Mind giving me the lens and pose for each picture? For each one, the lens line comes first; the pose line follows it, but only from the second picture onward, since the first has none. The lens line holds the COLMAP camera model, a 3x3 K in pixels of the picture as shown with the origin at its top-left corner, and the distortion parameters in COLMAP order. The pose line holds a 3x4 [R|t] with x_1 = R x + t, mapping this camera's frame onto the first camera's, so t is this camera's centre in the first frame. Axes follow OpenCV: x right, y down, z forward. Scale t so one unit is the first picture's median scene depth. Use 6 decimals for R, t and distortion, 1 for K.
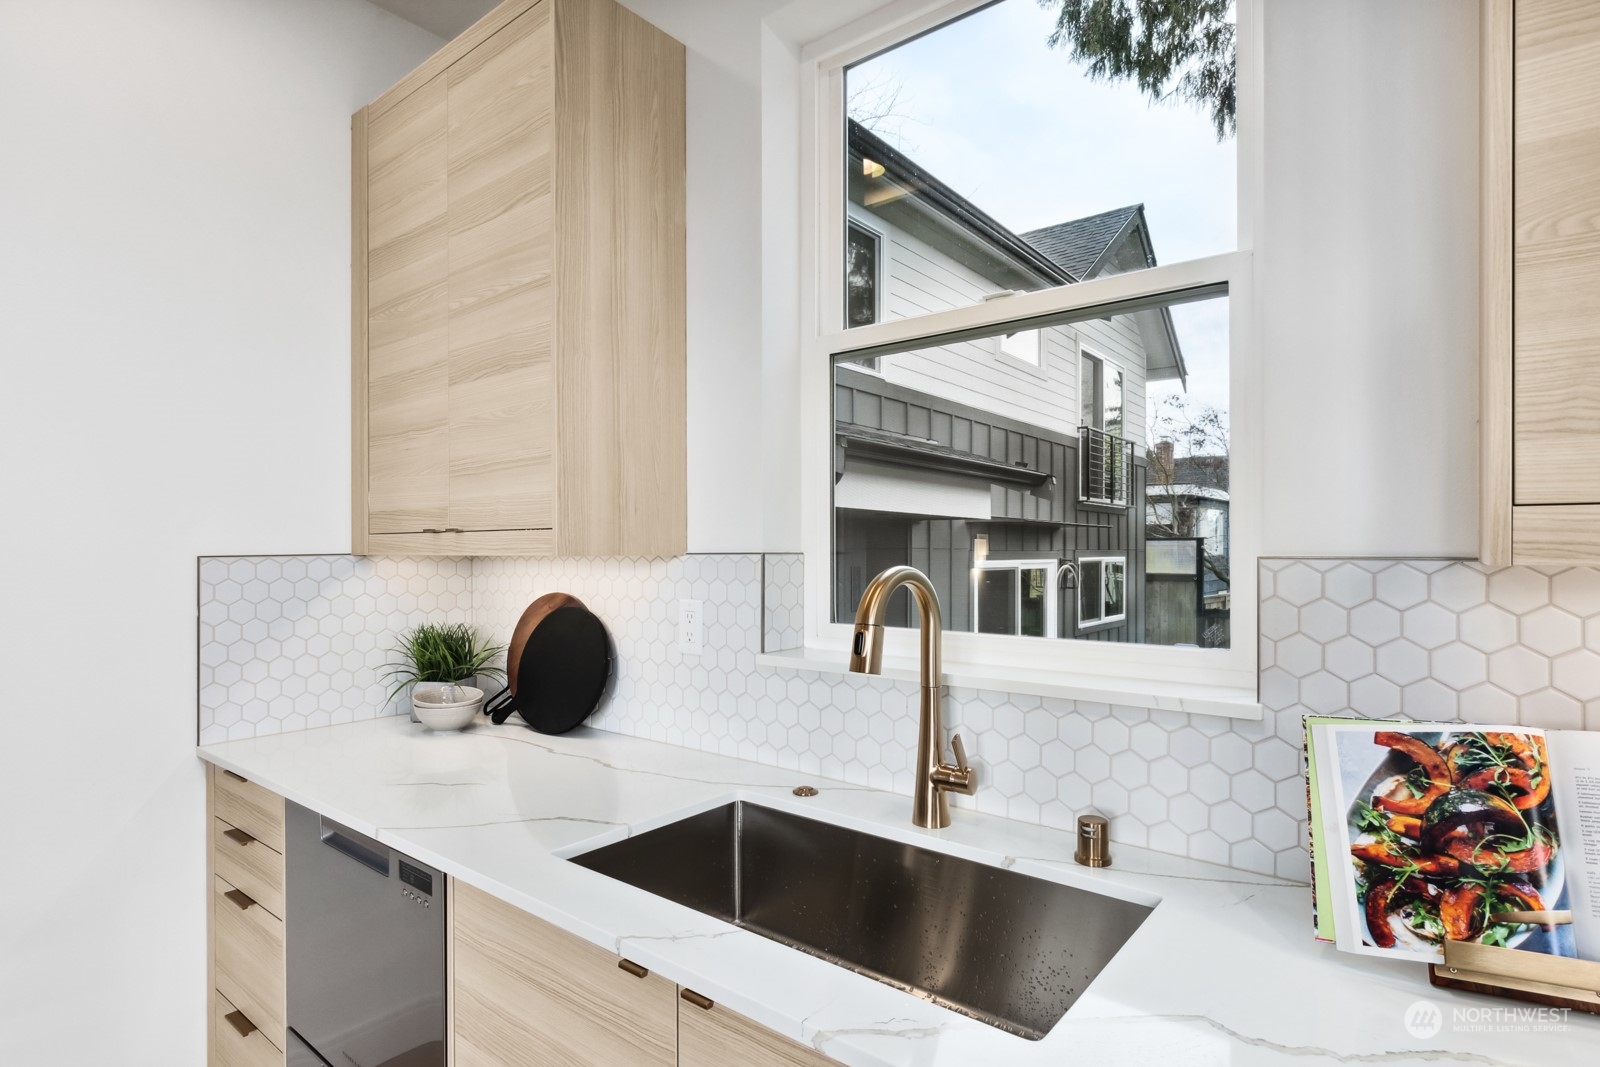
lens RADIAL K [[816.8, 0, 800.6], [0, 816.8, 540.6], [0, 0, 1]] dist [0.001848, 0.000122]
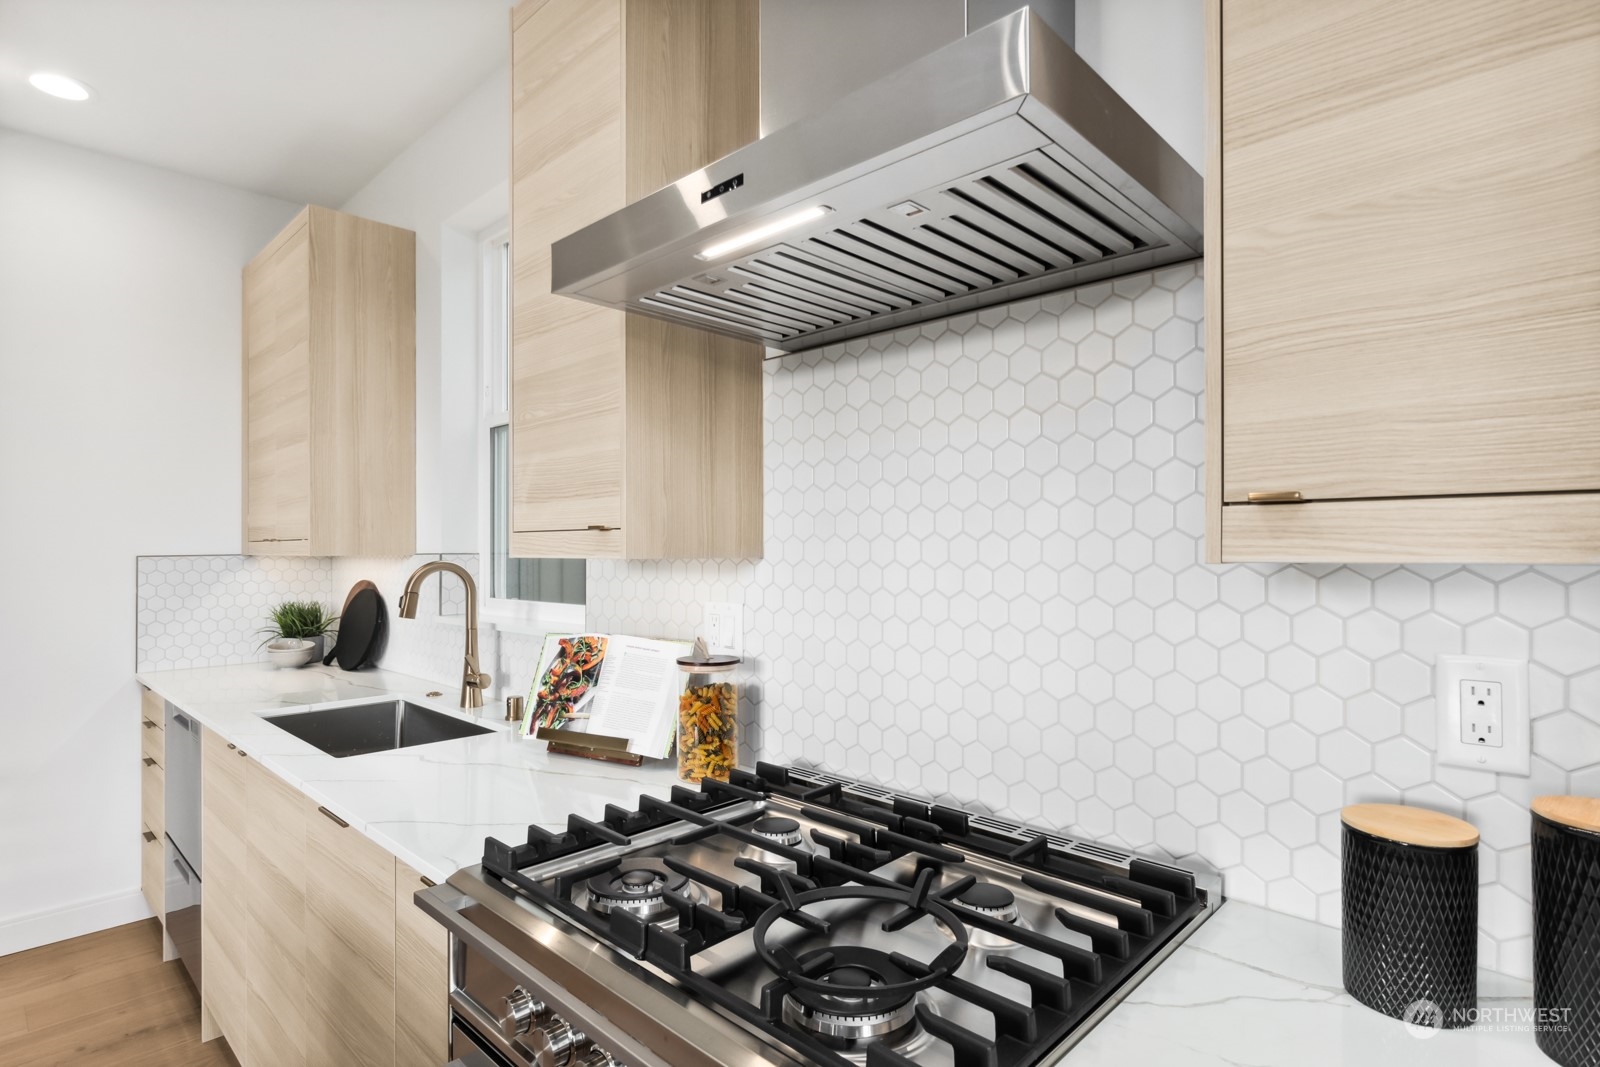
lens RADIAL K [[813.4, 0, 802.2], [0, 813.4, 549.9], [0, 0, 1]] dist [0.000297, 0.000038]
pose [[0.995837, 0.003727, -0.091078, 0.772363], [-0.003580, 0.999992, 0.001781, 0.000896], [0.091084, -0.001447, 0.995842, -0.514706]]
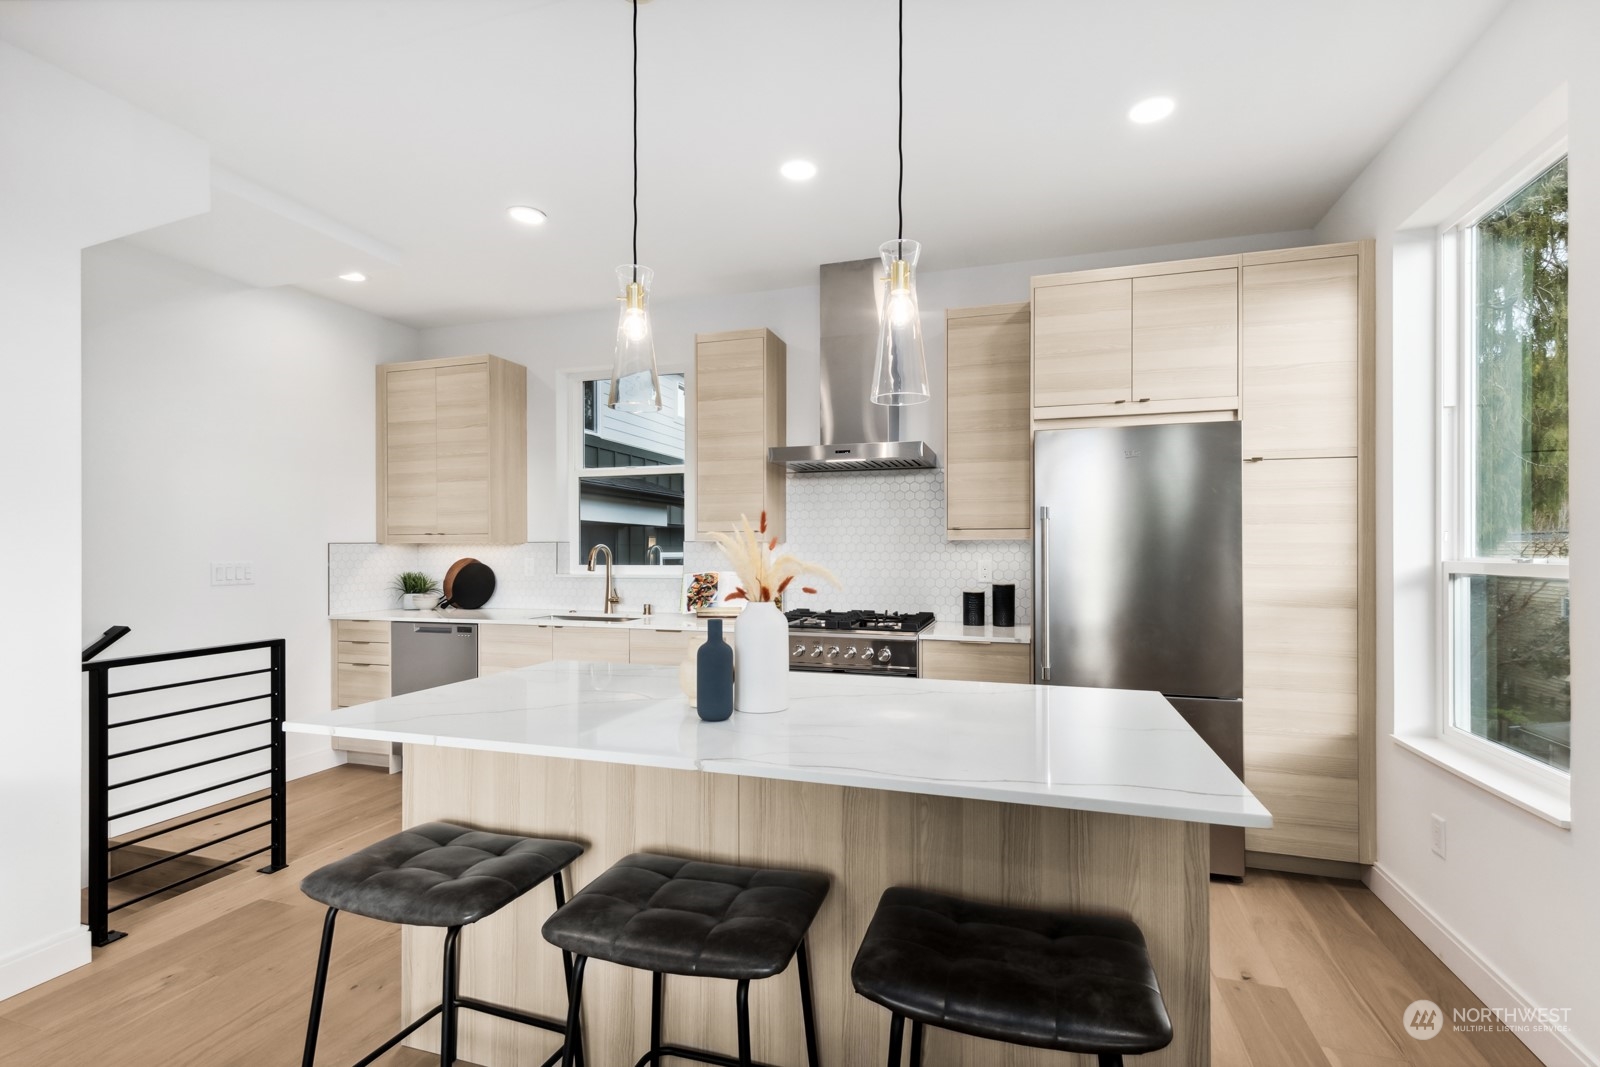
lens RADIAL K [[735.5, 0, 798.3], [0, 735.5, 547.6], [0, 0, 1]] dist [0.000949, -0.000058]
pose [[0.934970, -0.000130, 0.354727, -0.171220], [-0.002920, 0.999963, 0.008064, 0.010926], [-0.354715, -0.008576, 0.934935, -1.855321]]
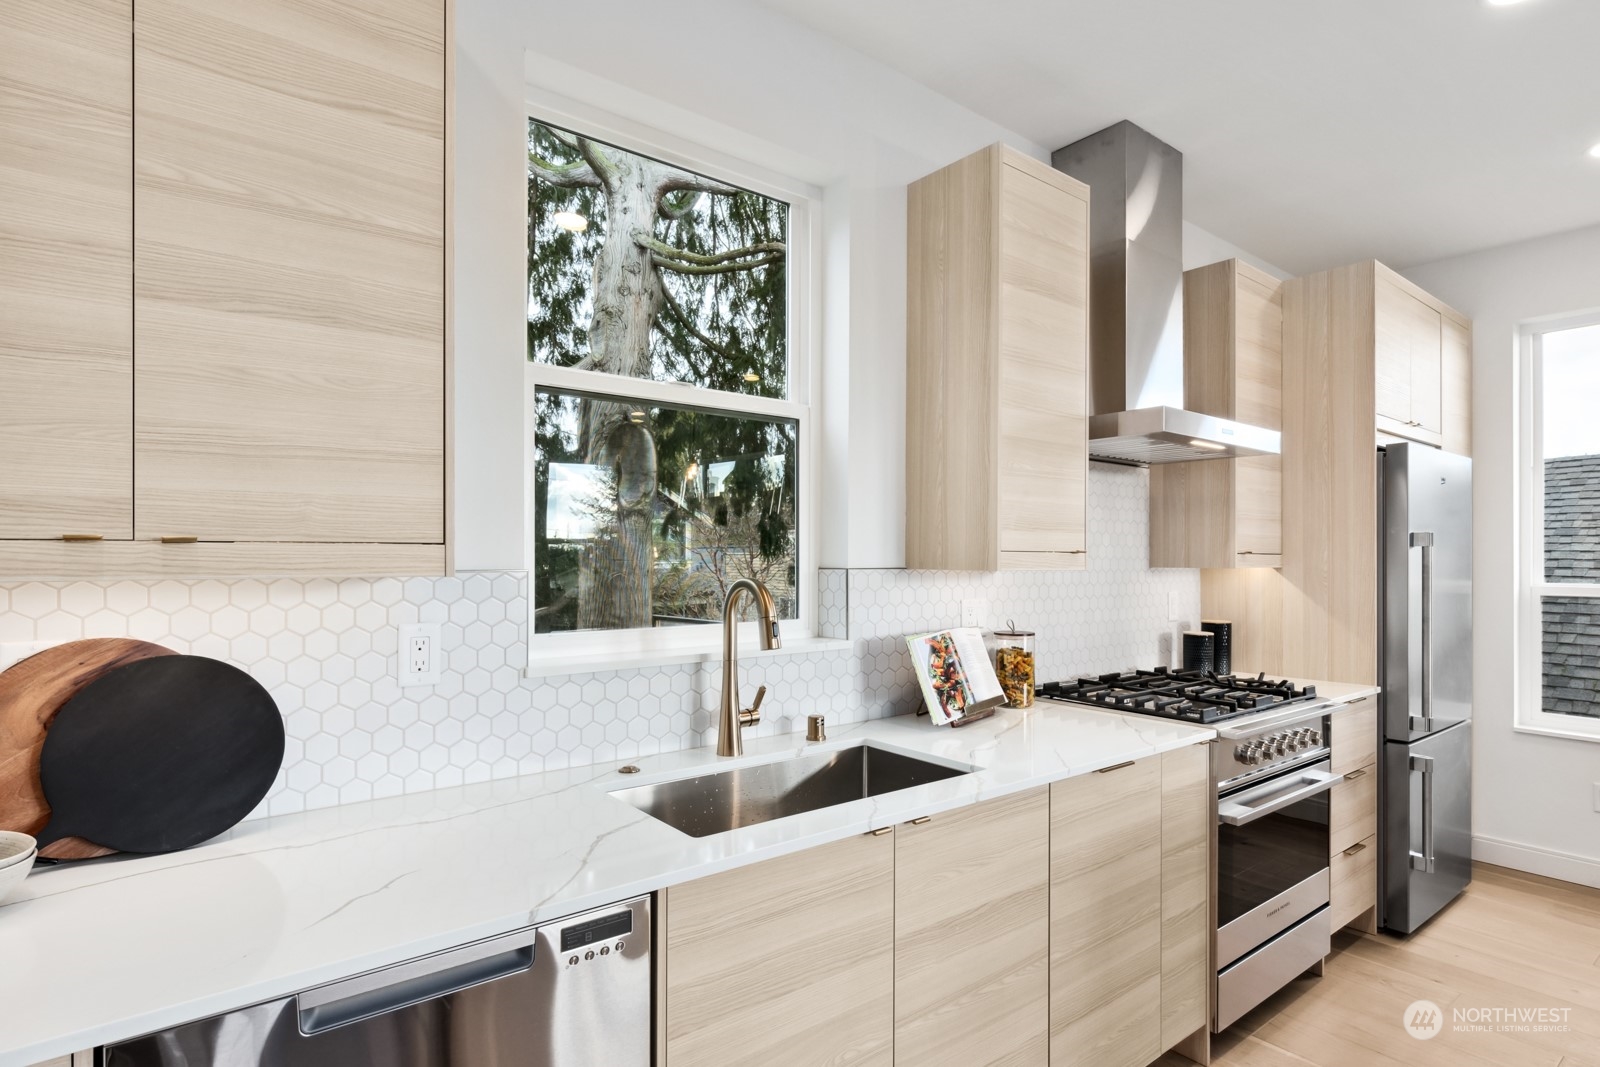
lens RADIAL K [[826.9, 0, 814.8], [0, 826.9, 552.3], [0, 0, 1]] dist [-0.002436, -0.001420]
pose [[0.228730, 0.005980, 0.973471, -0.928151], [-0.013453, 0.999905, -0.002981, -0.008430], [-0.973397, -0.012415, 0.228789, 0.389291]]
